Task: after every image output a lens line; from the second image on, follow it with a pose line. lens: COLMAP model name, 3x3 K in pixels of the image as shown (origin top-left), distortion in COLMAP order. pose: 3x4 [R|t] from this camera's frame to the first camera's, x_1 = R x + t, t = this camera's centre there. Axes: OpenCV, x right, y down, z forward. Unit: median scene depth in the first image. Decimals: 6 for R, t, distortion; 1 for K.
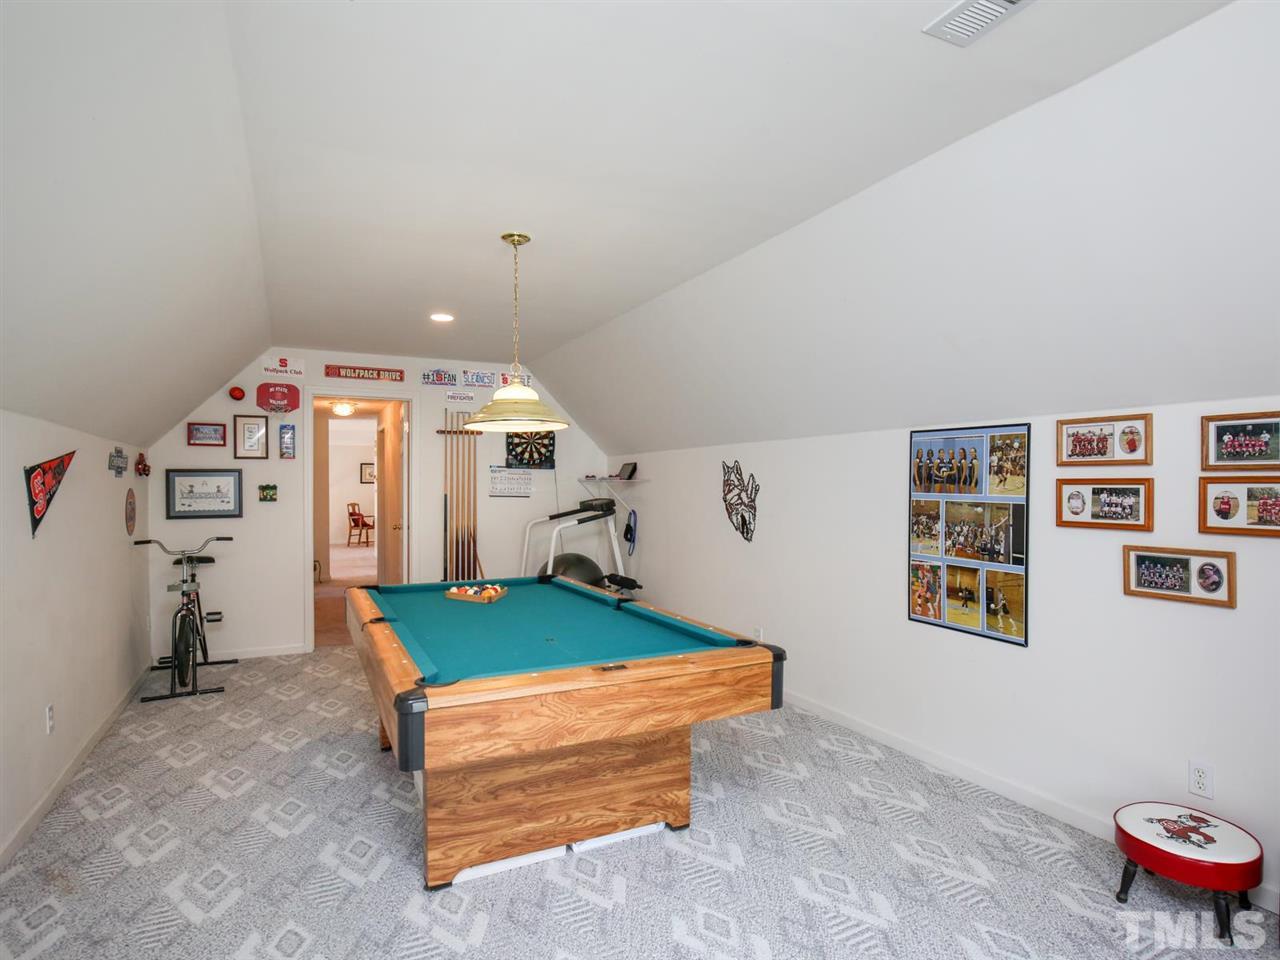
lens RADIAL K [[656.8, 0, 636.4], [0, 656.8, 484.9], [0, 0, 1]] dist [-0.030880, 0.000198]
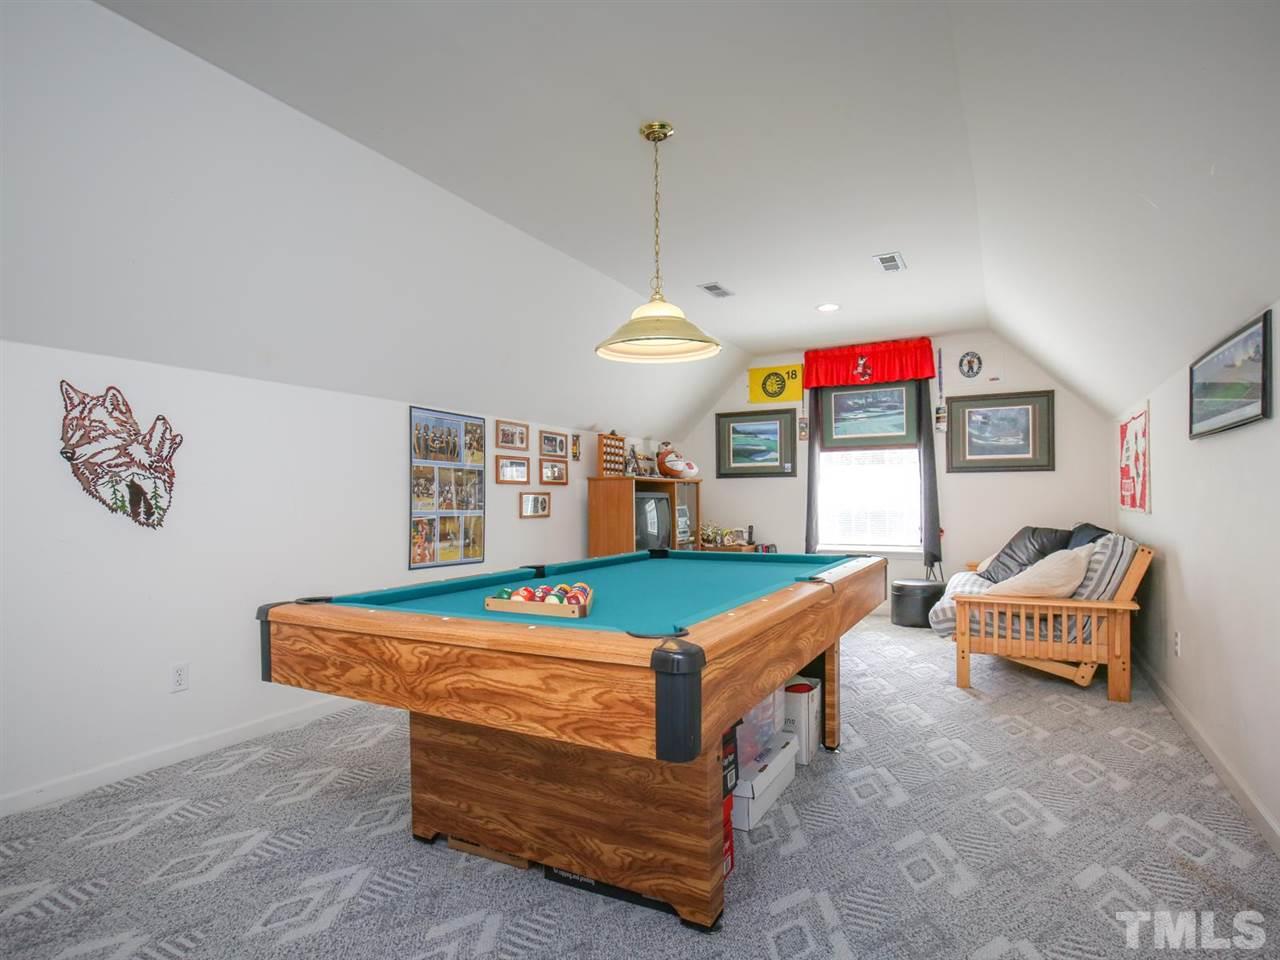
lens RADIAL K [[656.8, 0, 636.4], [0, 656.8, 484.9], [0, 0, 1]] dist [-0.030880, 0.000198]
pose [[-0.541581, 0.020847, 0.840390, -0.805360], [0.004520, 0.999750, -0.021888, 0.088968], [-0.840636, -0.008055, -0.541540, 1.356143]]
